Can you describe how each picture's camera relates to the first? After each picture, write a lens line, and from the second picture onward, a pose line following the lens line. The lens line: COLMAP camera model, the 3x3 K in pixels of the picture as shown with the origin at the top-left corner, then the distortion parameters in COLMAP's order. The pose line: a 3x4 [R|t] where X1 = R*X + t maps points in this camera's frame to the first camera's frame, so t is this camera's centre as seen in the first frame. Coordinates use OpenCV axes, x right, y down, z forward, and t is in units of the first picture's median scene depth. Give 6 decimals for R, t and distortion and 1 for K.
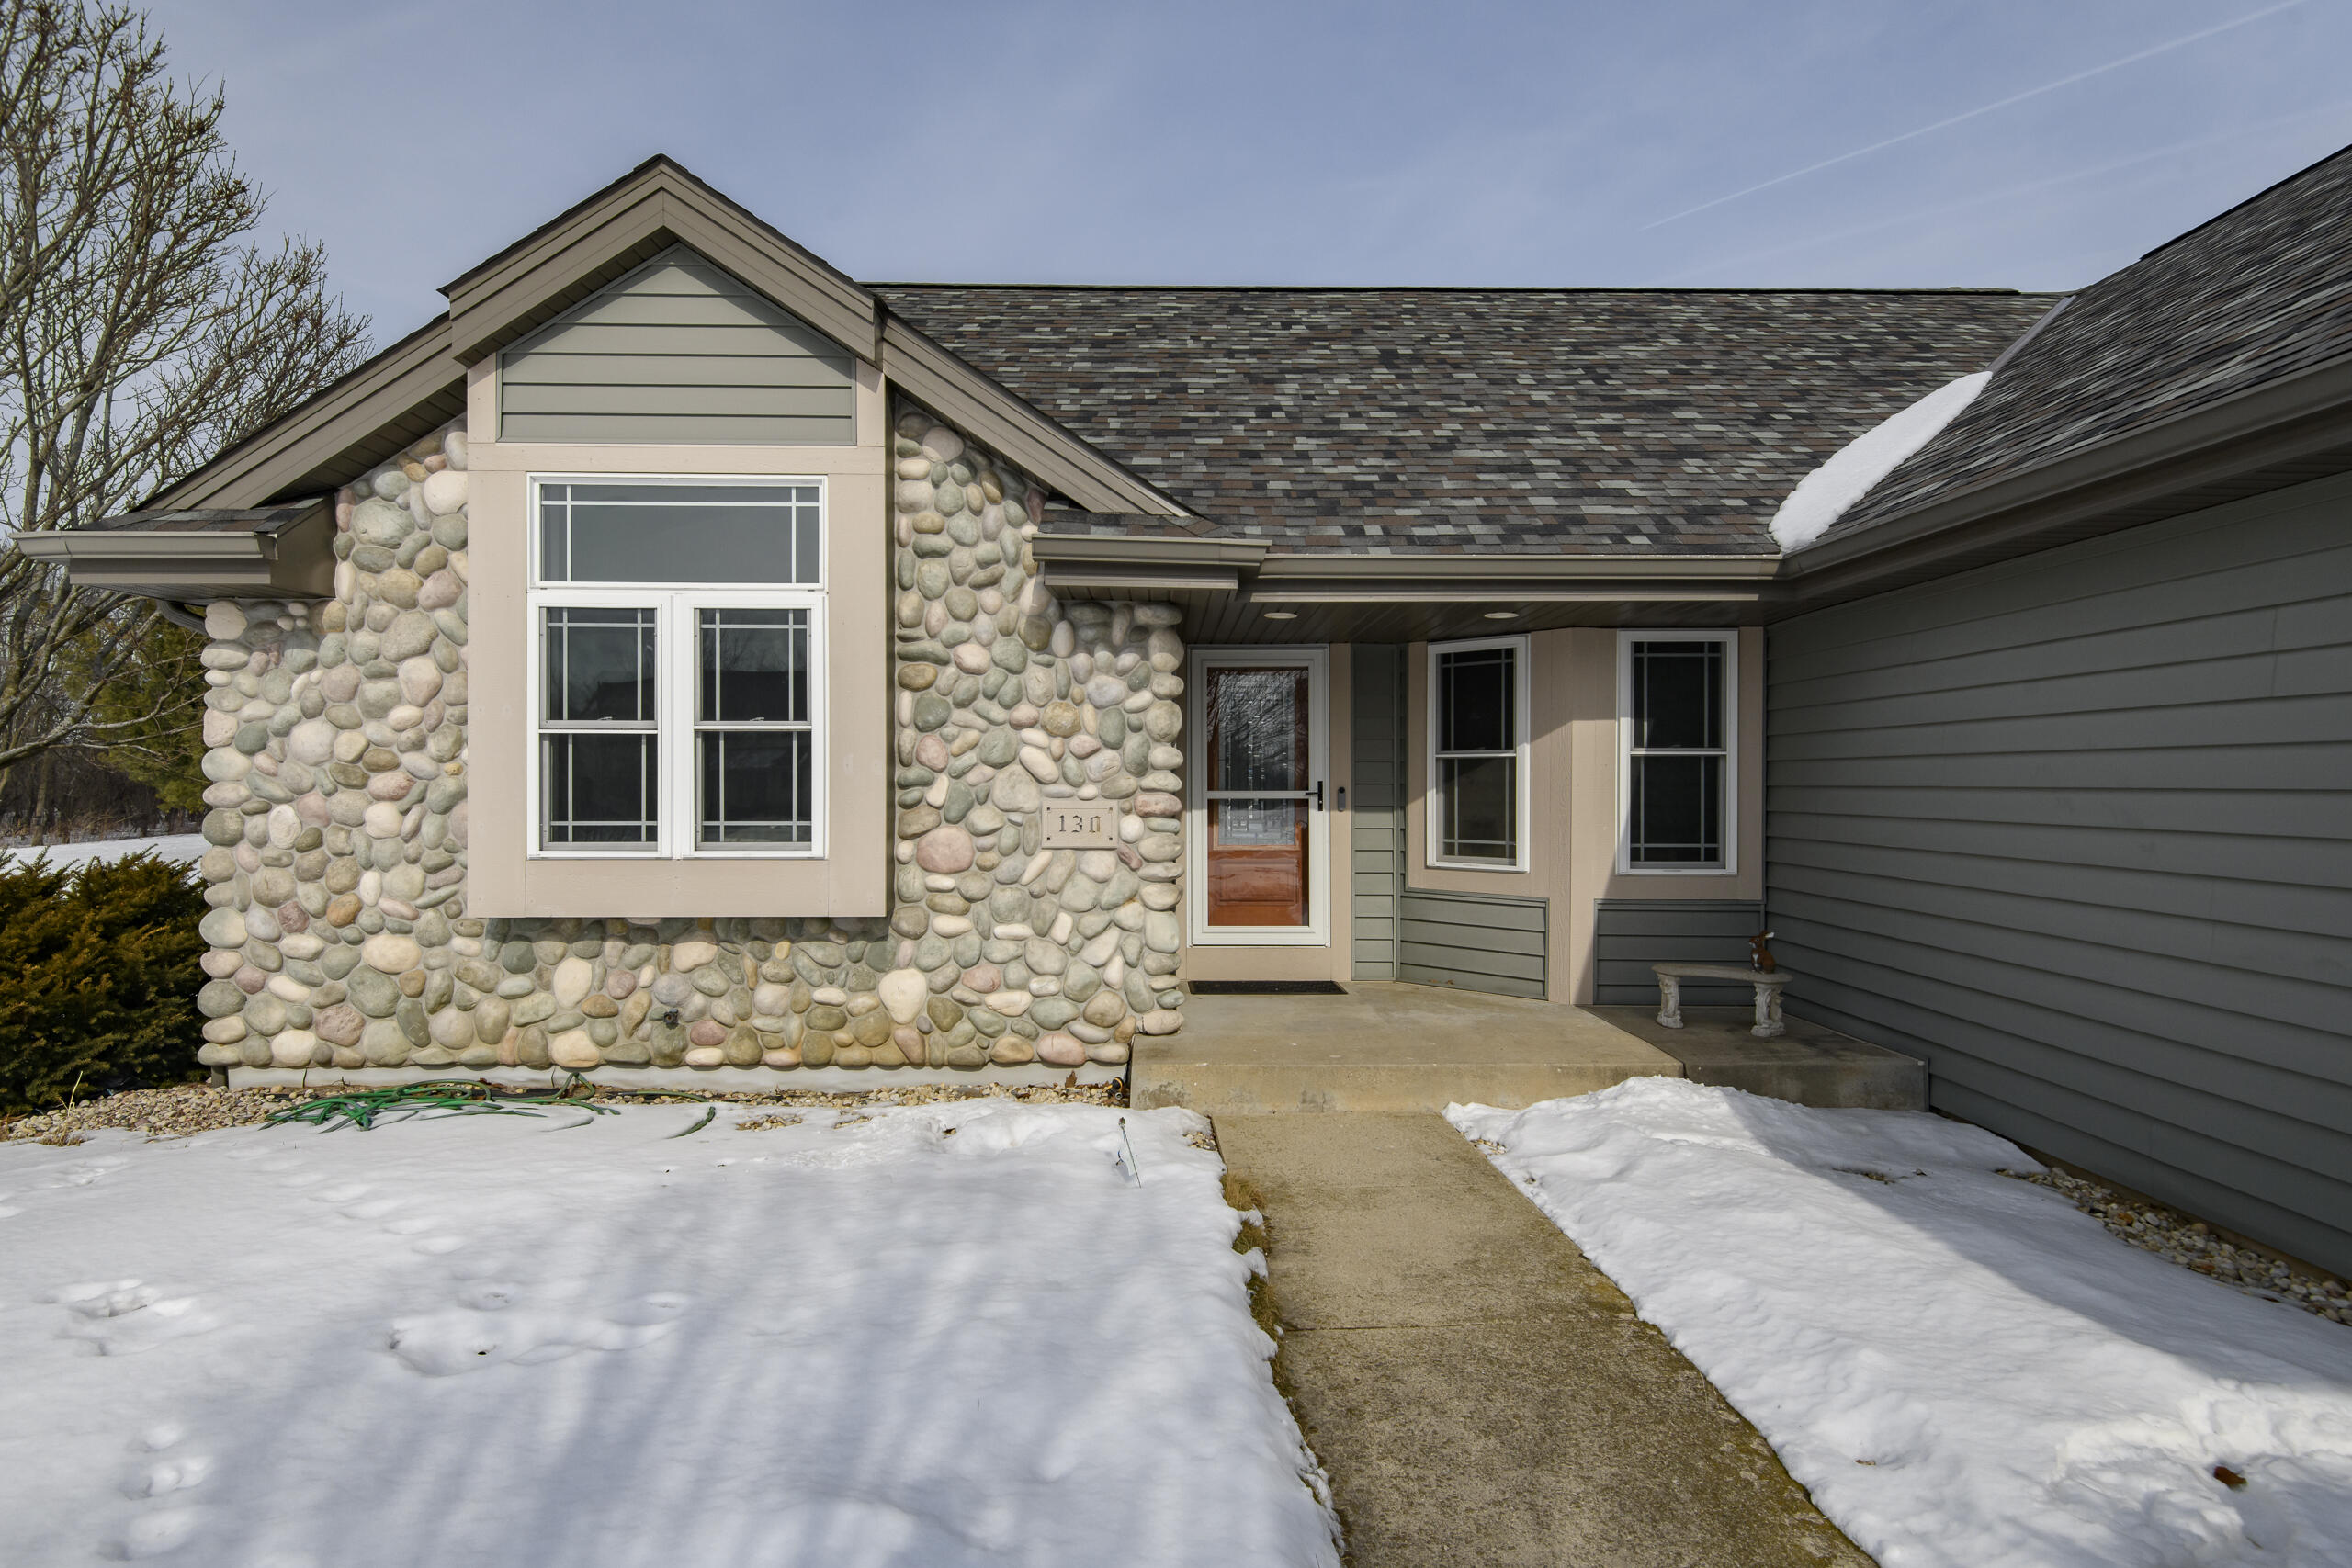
lens RADIAL K [[1196.8, 0, 1176.0], [0, 1196.8, 784.0], [0, 0, 1]] dist [0.025269, -0.000126]
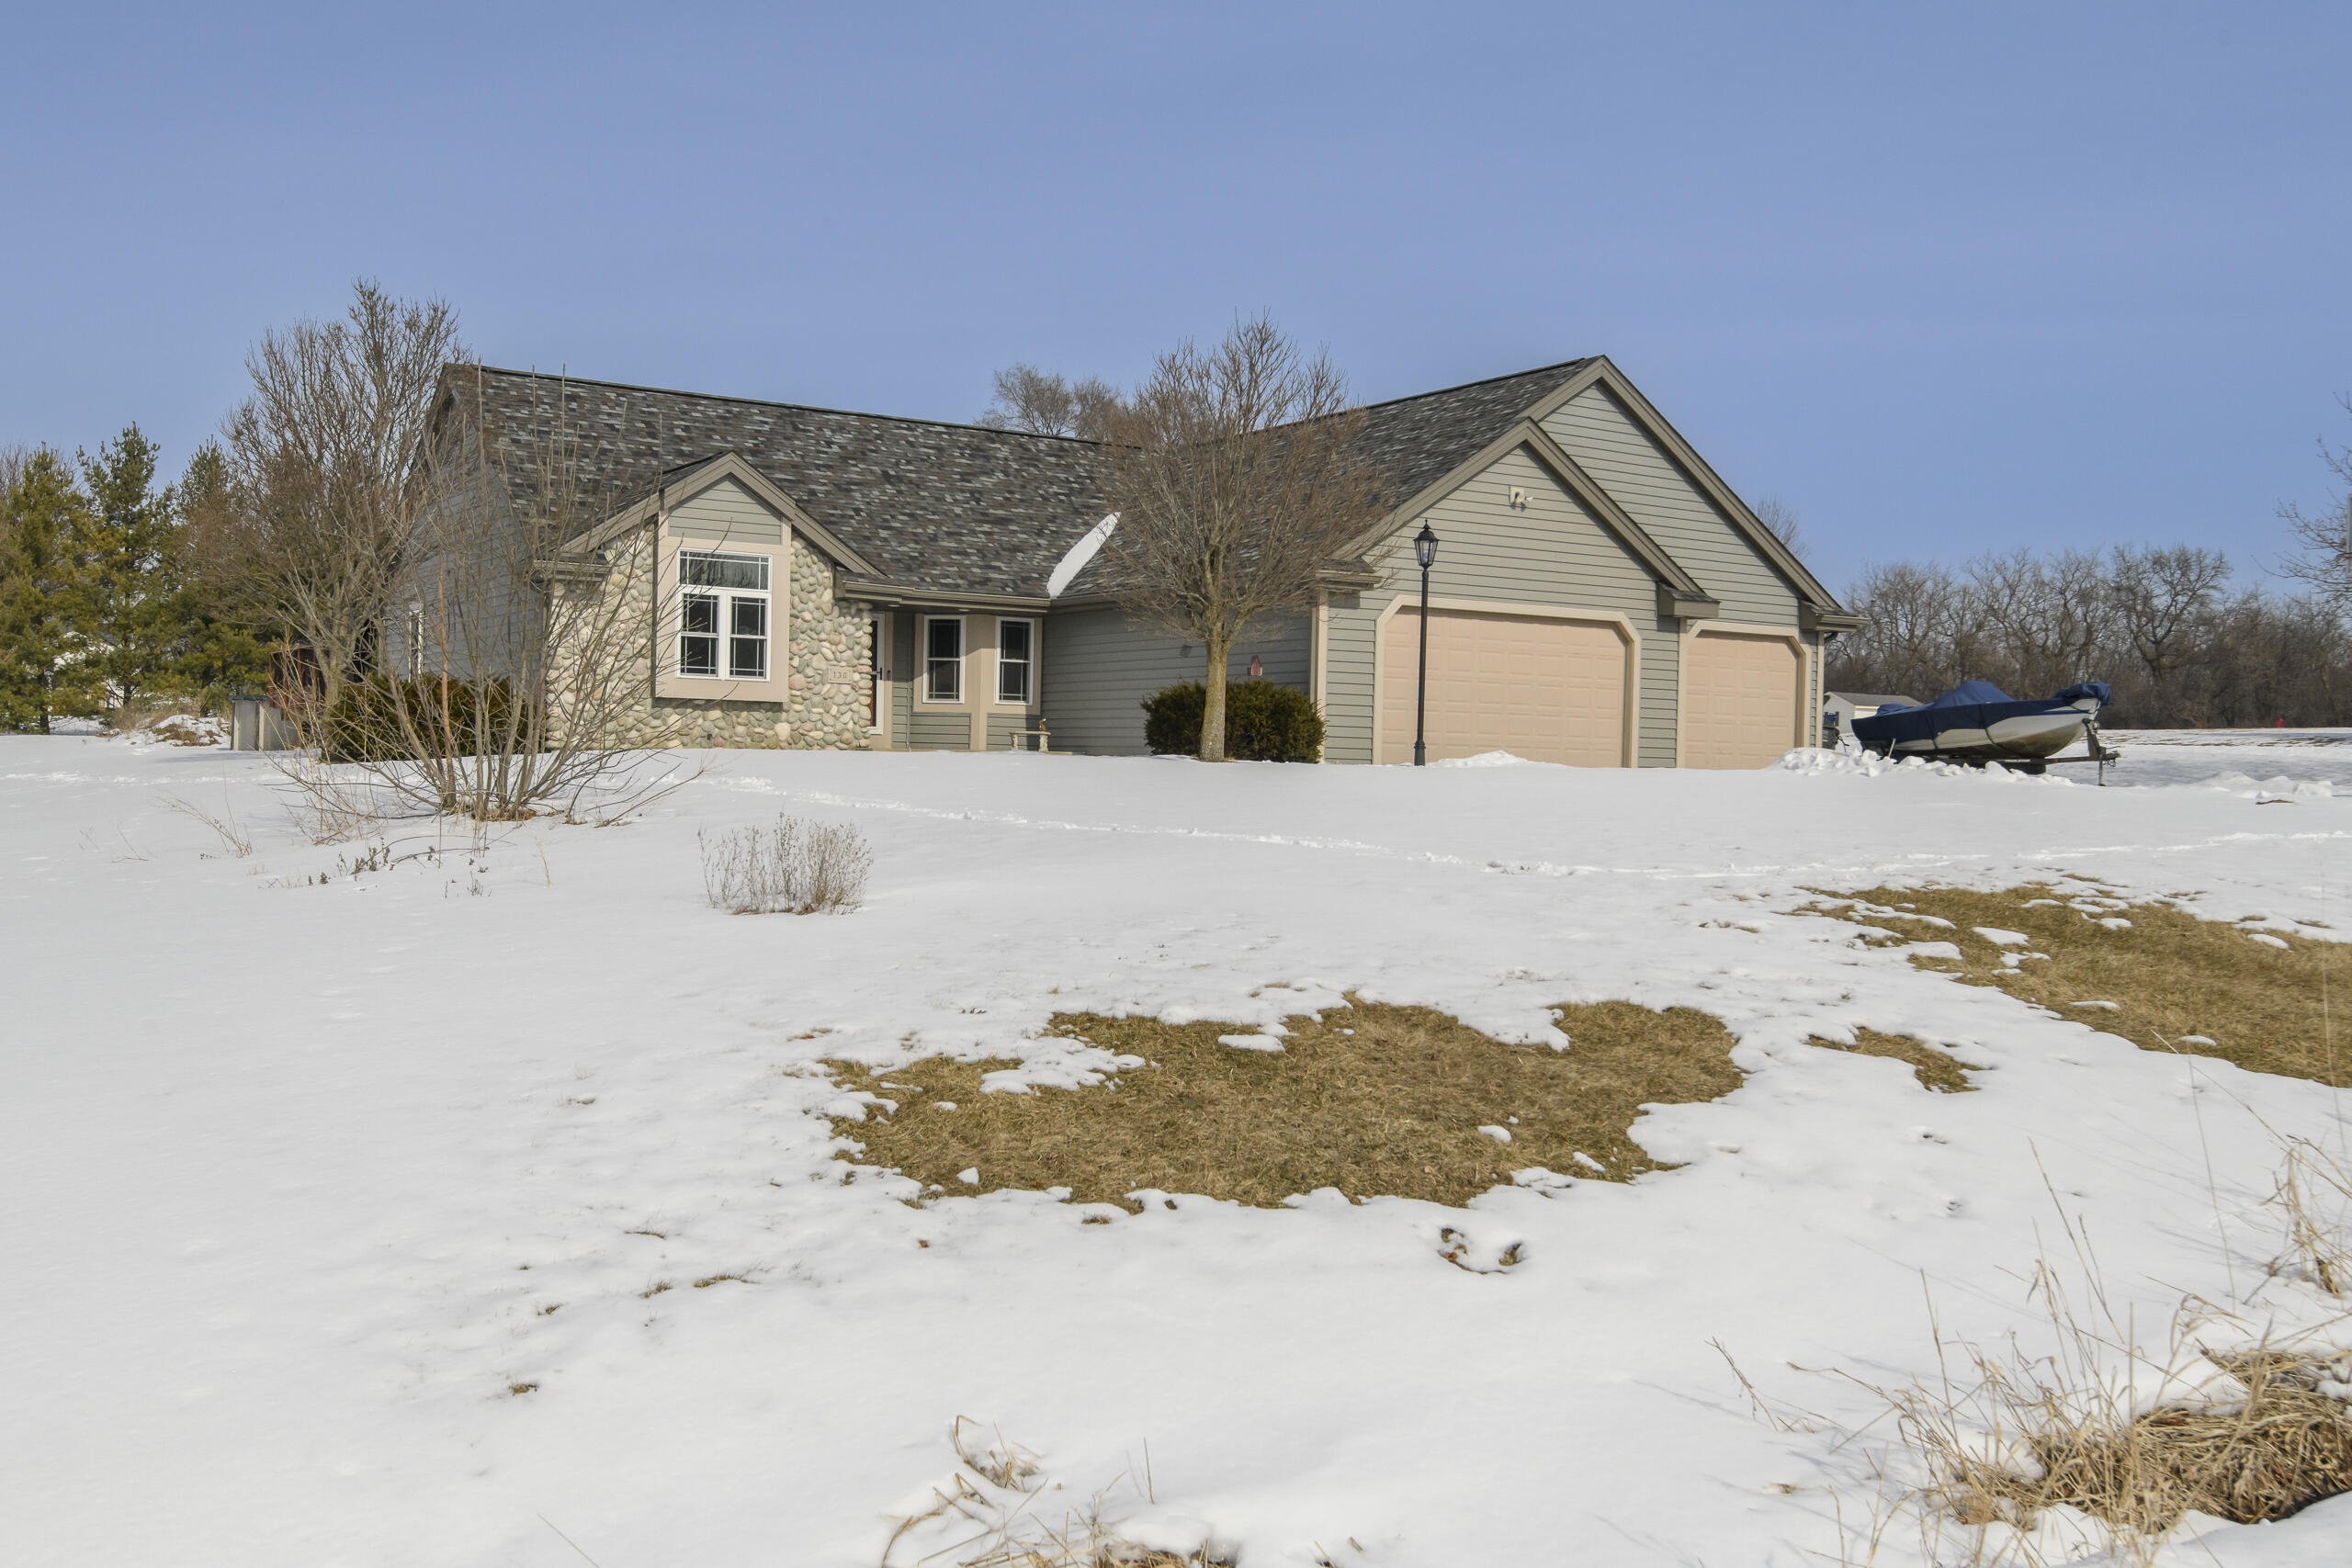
lens RADIAL K [[2212.0, 0, 1176.0], [0, 2212.0, 784.0], [0, 0, 1]] dist [0.054375, 0.007903]
pose [[0.849142, 0.014611, 0.527963, -2.251609], [-0.019853, 0.999794, 0.004261, 0.261678], [-0.527792, -0.014100, 0.849257, -4.066863]]
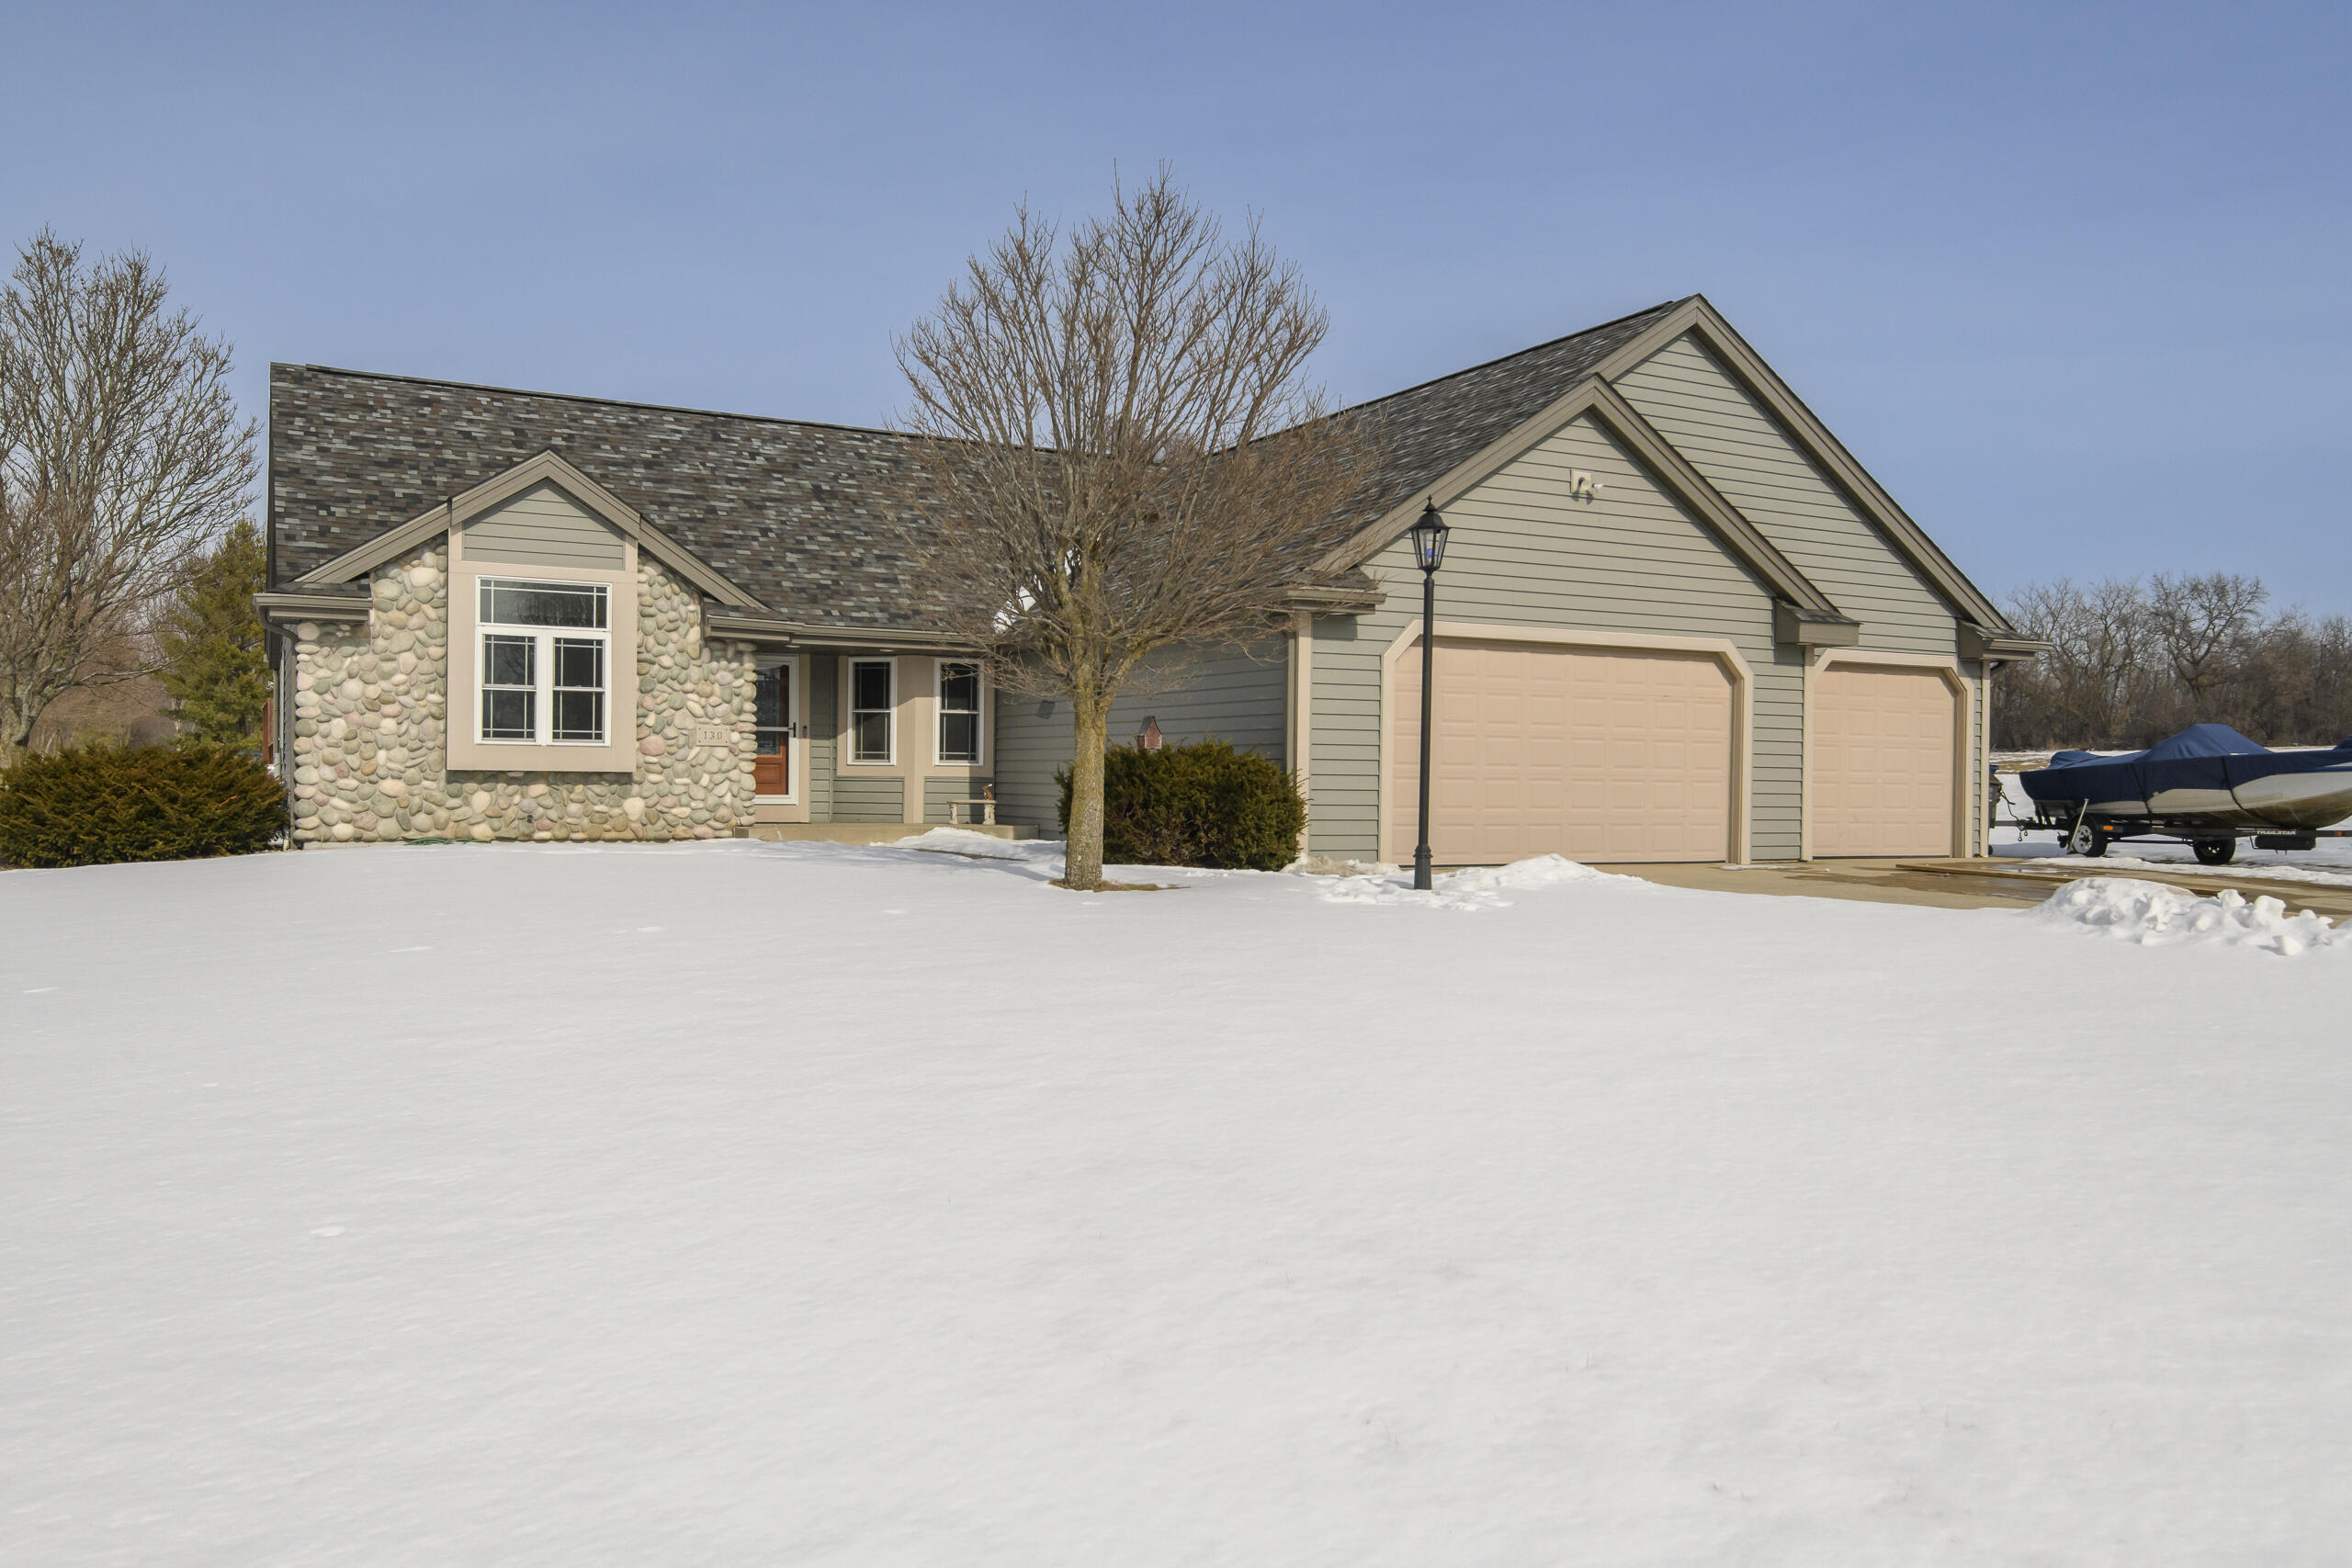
lens RADIAL K [[1776.4, 0, 1176.0], [0, 1776.4, 784.0], [0, 0, 1]] dist [0.035469, -0.005315]
pose [[0.888927, 0.007341, 0.457989, -0.862724], [-0.009914, 0.999946, 0.003214, 0.107765], [-0.457941, -0.007397, 0.888952, -2.479789]]
